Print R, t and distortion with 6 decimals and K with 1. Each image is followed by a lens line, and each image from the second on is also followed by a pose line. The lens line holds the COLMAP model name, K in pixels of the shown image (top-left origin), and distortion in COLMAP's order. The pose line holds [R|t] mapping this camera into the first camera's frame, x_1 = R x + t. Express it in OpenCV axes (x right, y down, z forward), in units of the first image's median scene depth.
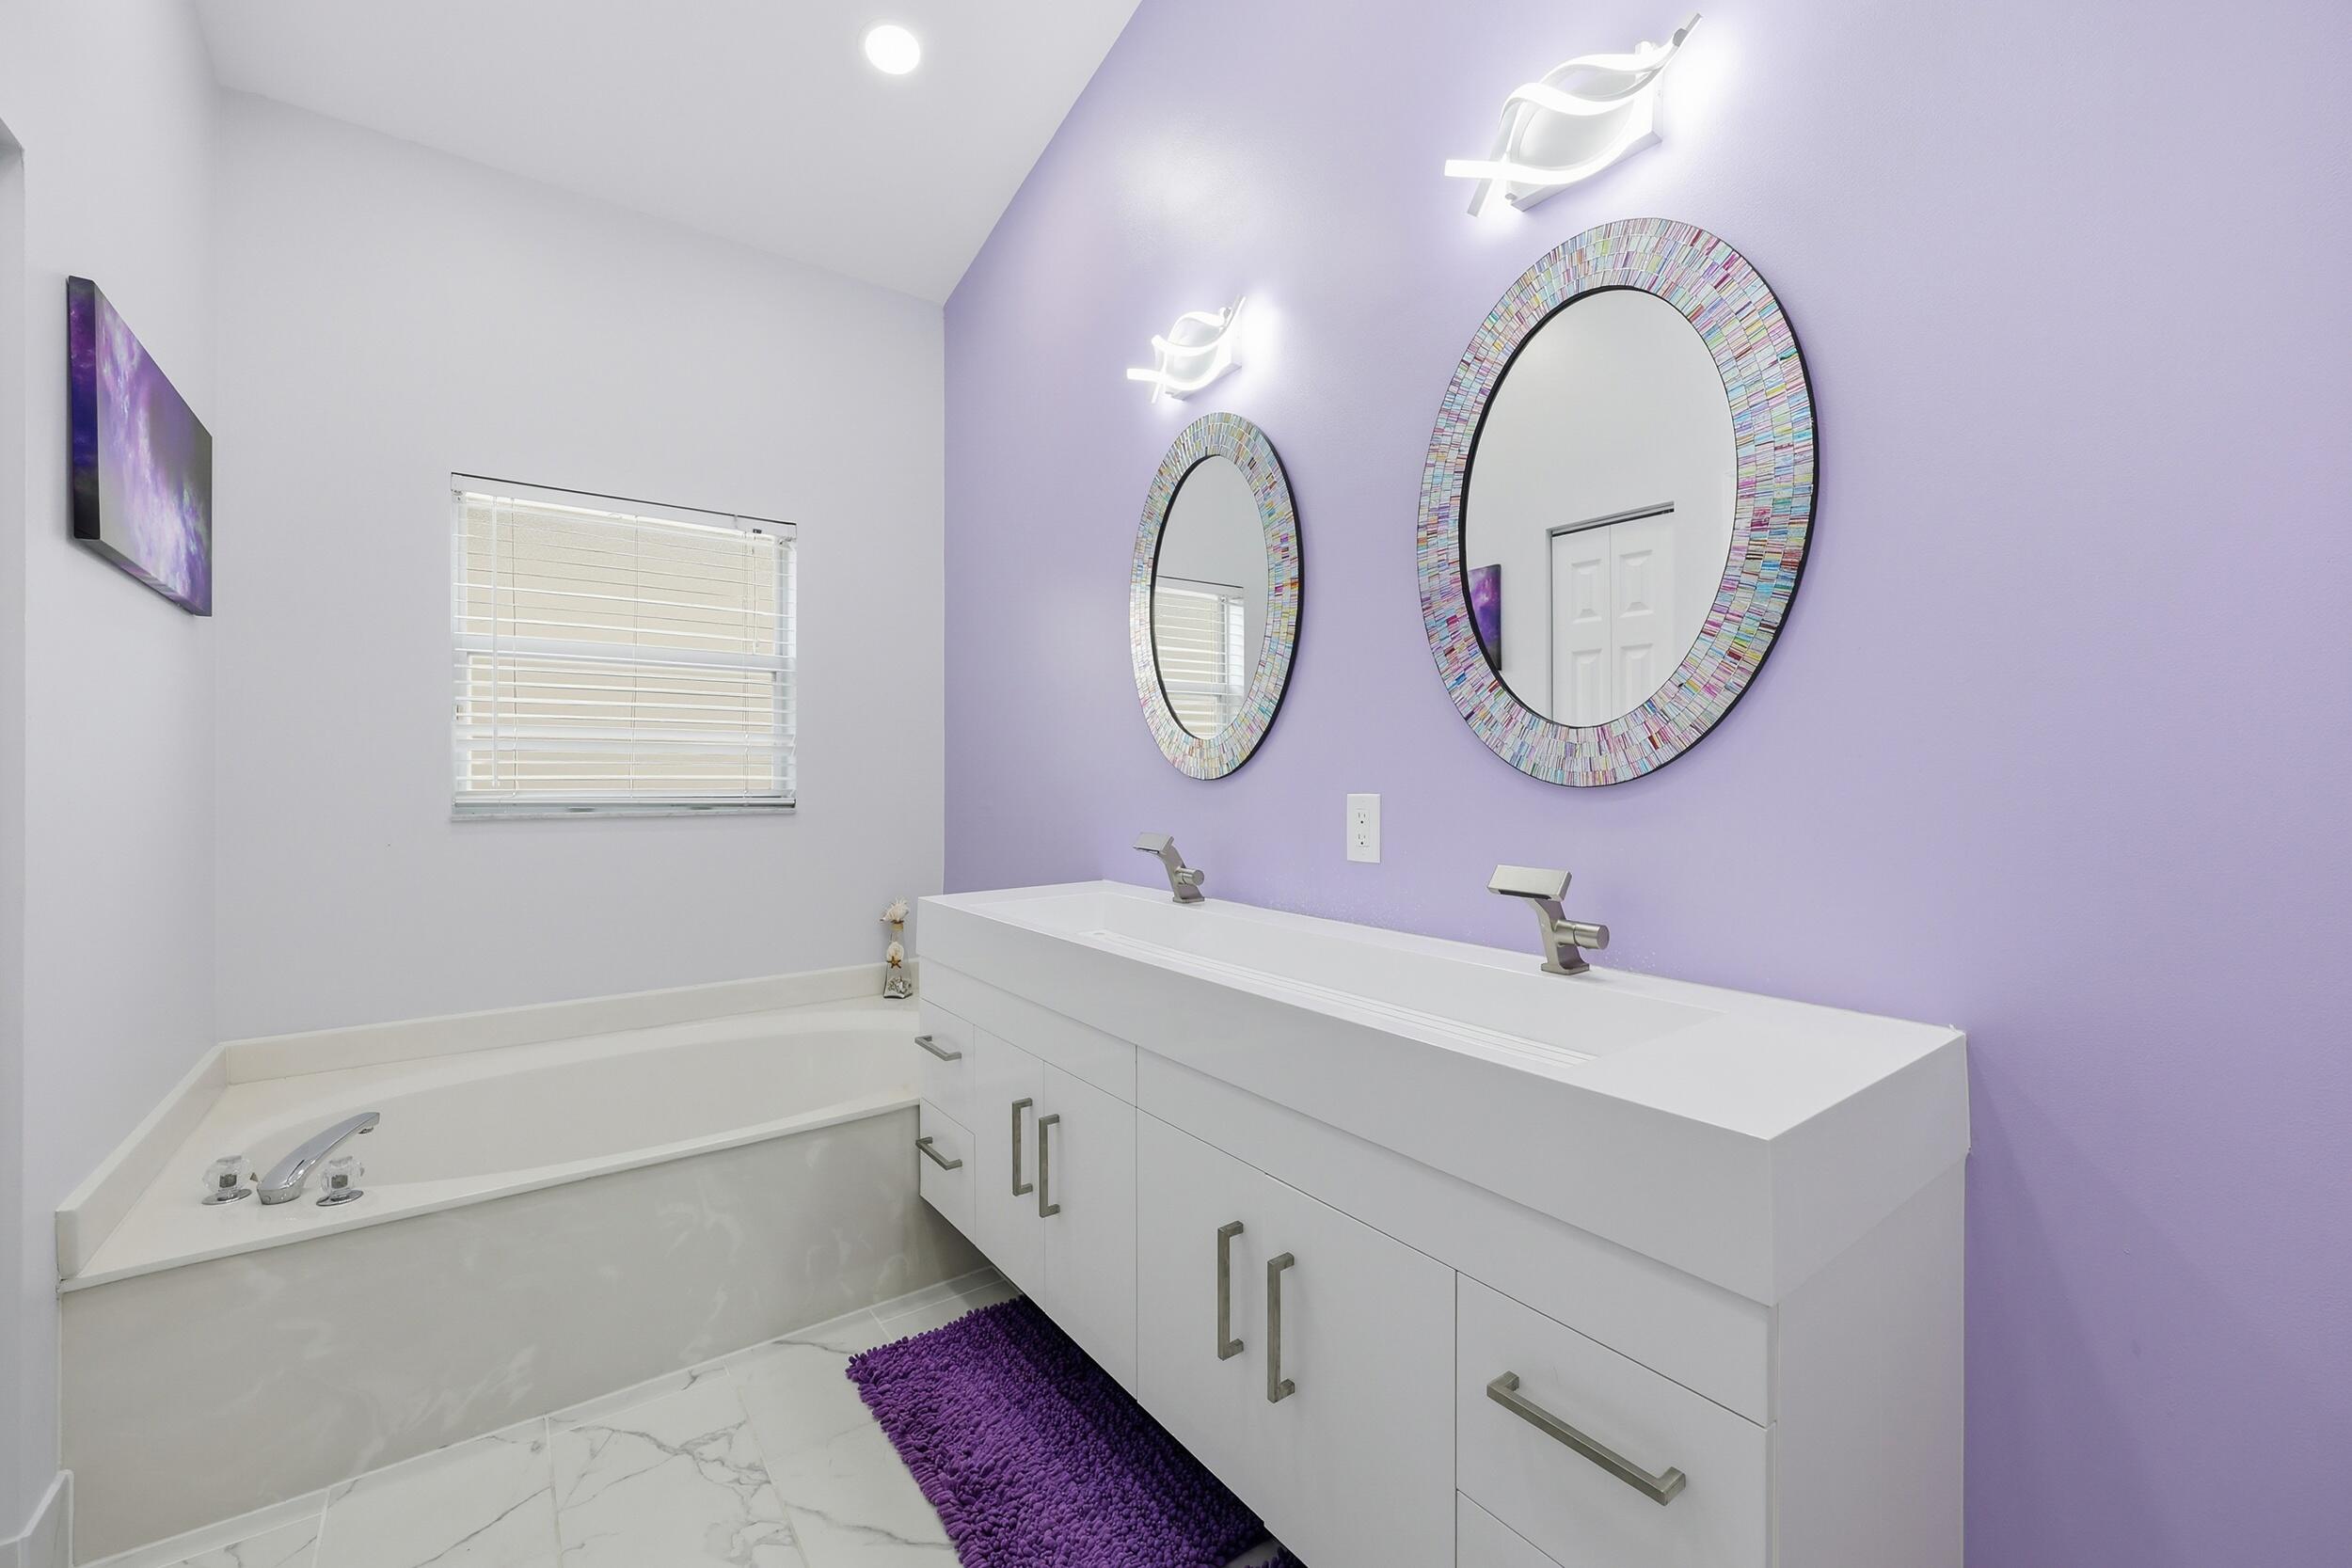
lens RADIAL K [[959.4, 0, 1176.1], [0, 959.4, 775.8], [0, 0, 1]] dist [-0.000081, 0.000236]
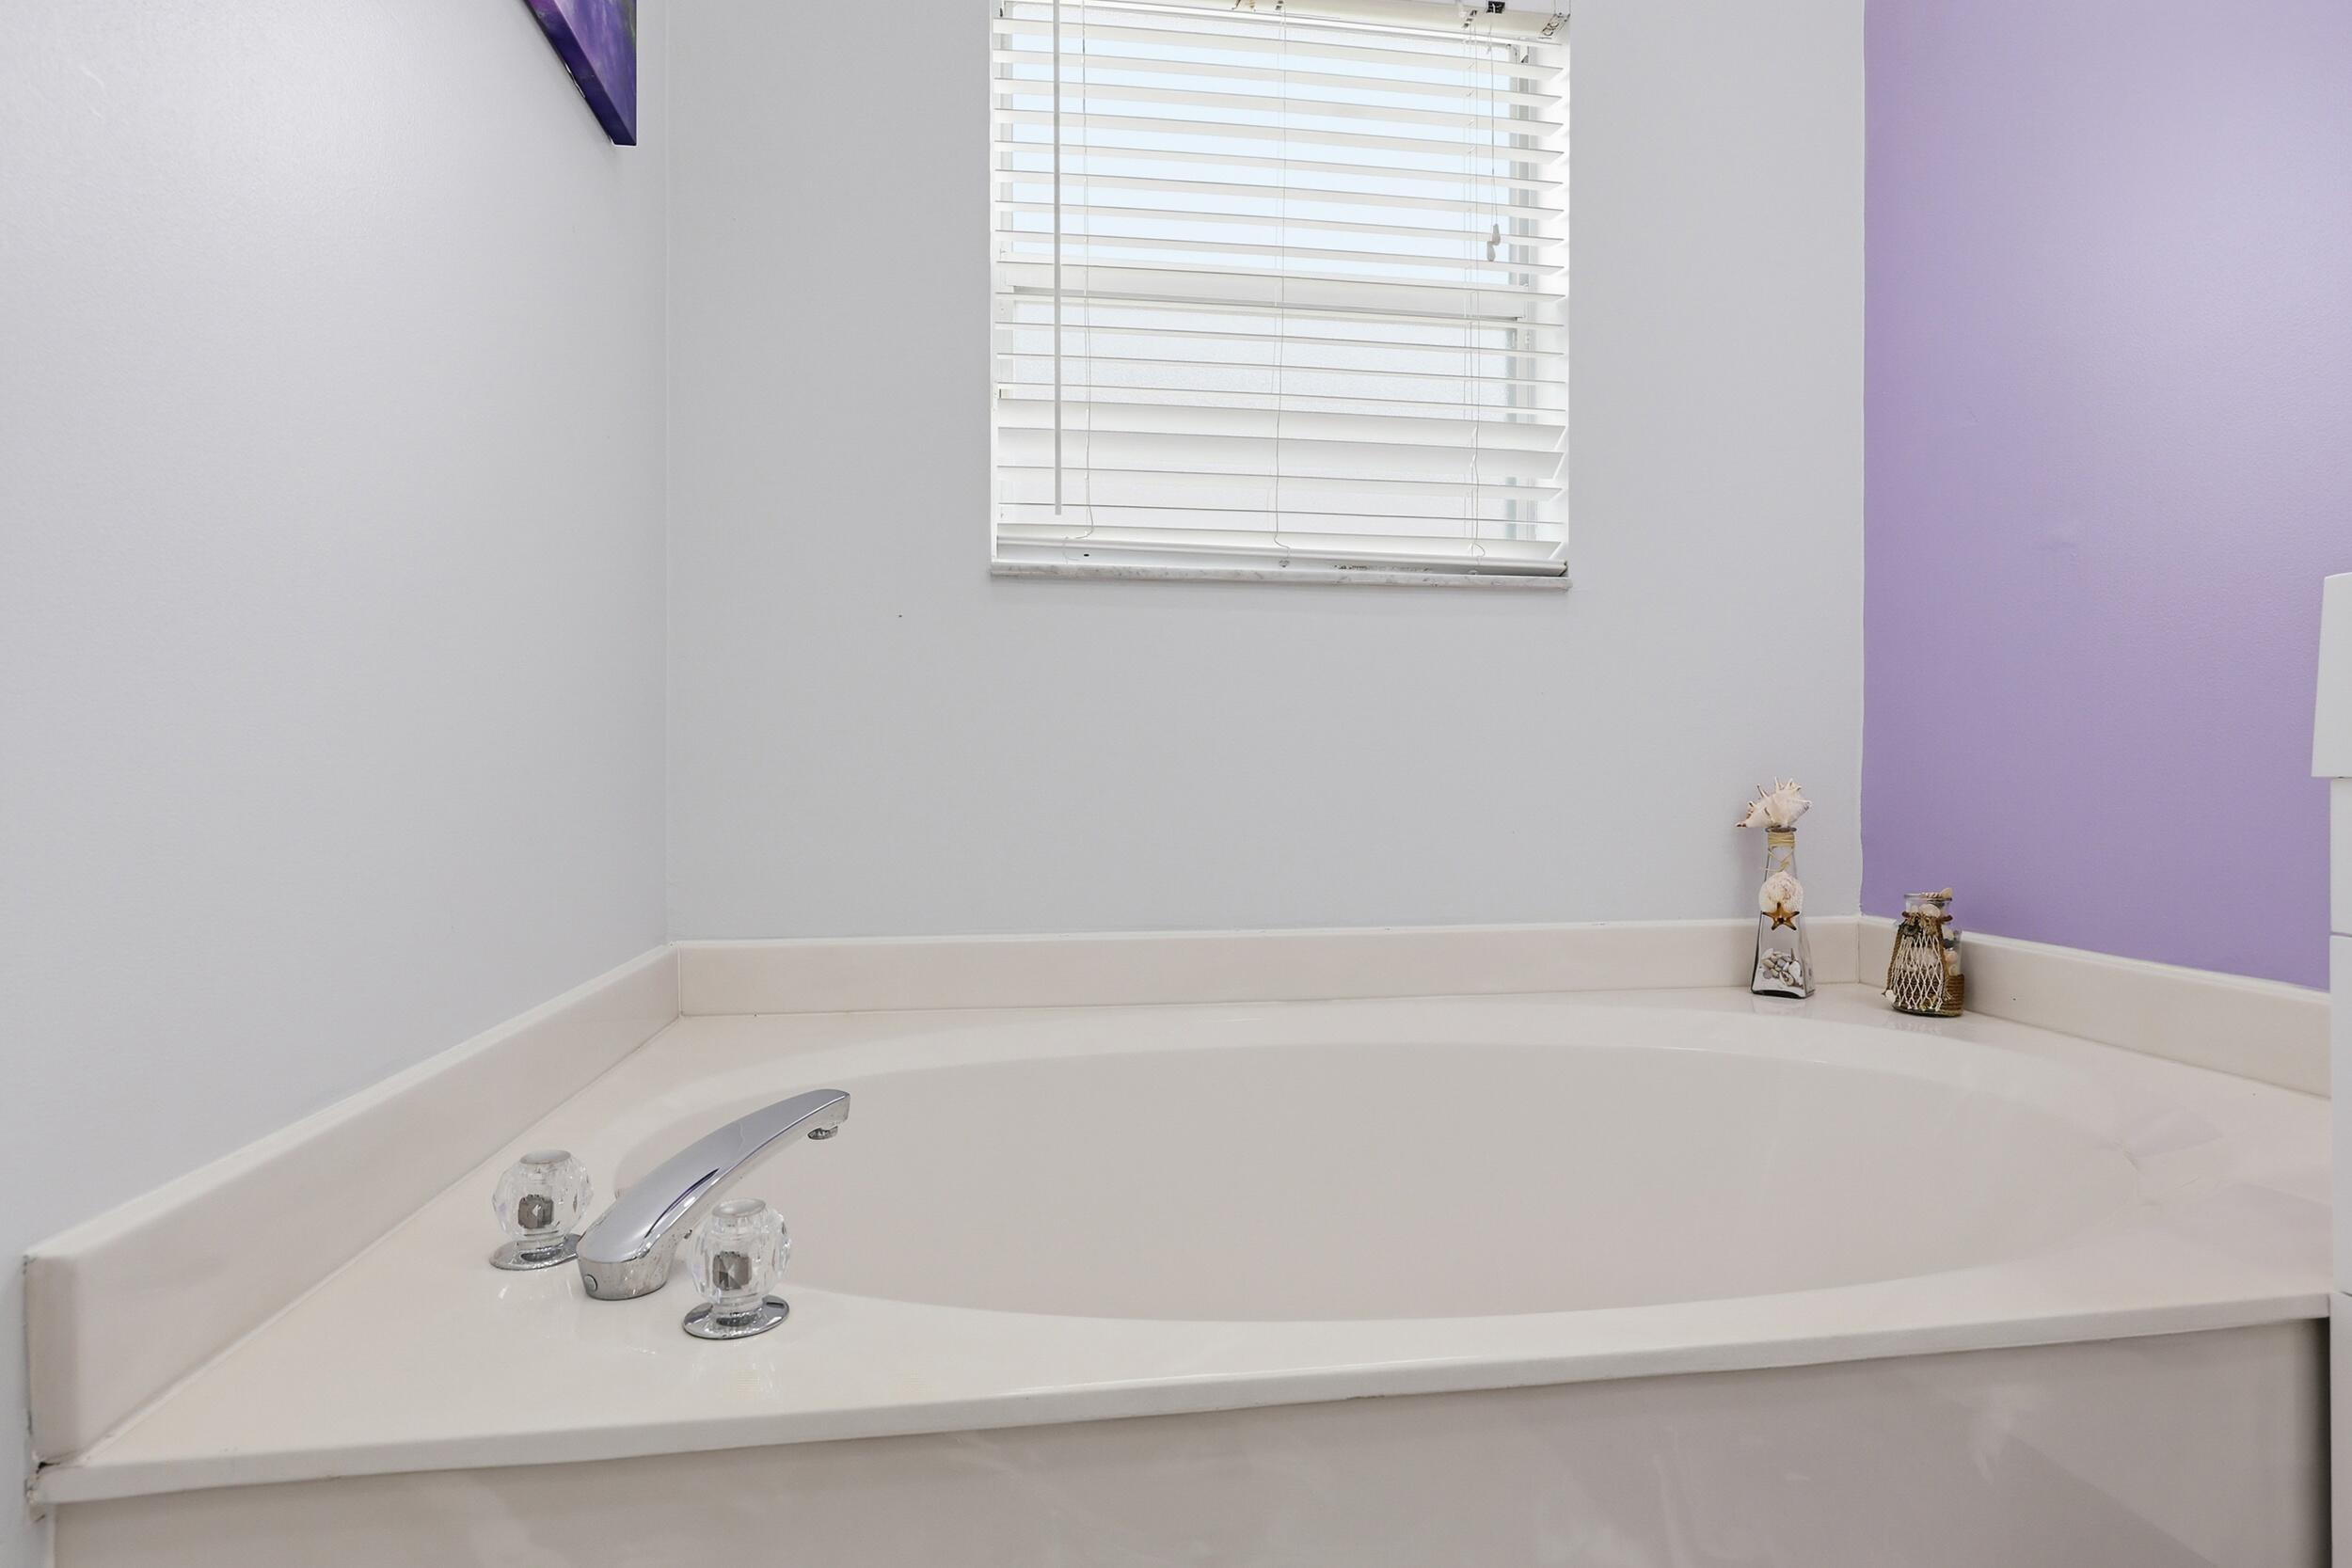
lens RADIAL K [[1179.1, 0, 1172.3], [0, 1179.1, 751.6], [0, 0, 1]] dist [0.006331, 0.000958]
pose [[0.880483, -0.008084, -0.474009, -0.473025], [-0.002824, 0.999747, -0.022295, 0.218637], [0.474070, 0.020968, 0.880238, 0.626010]]
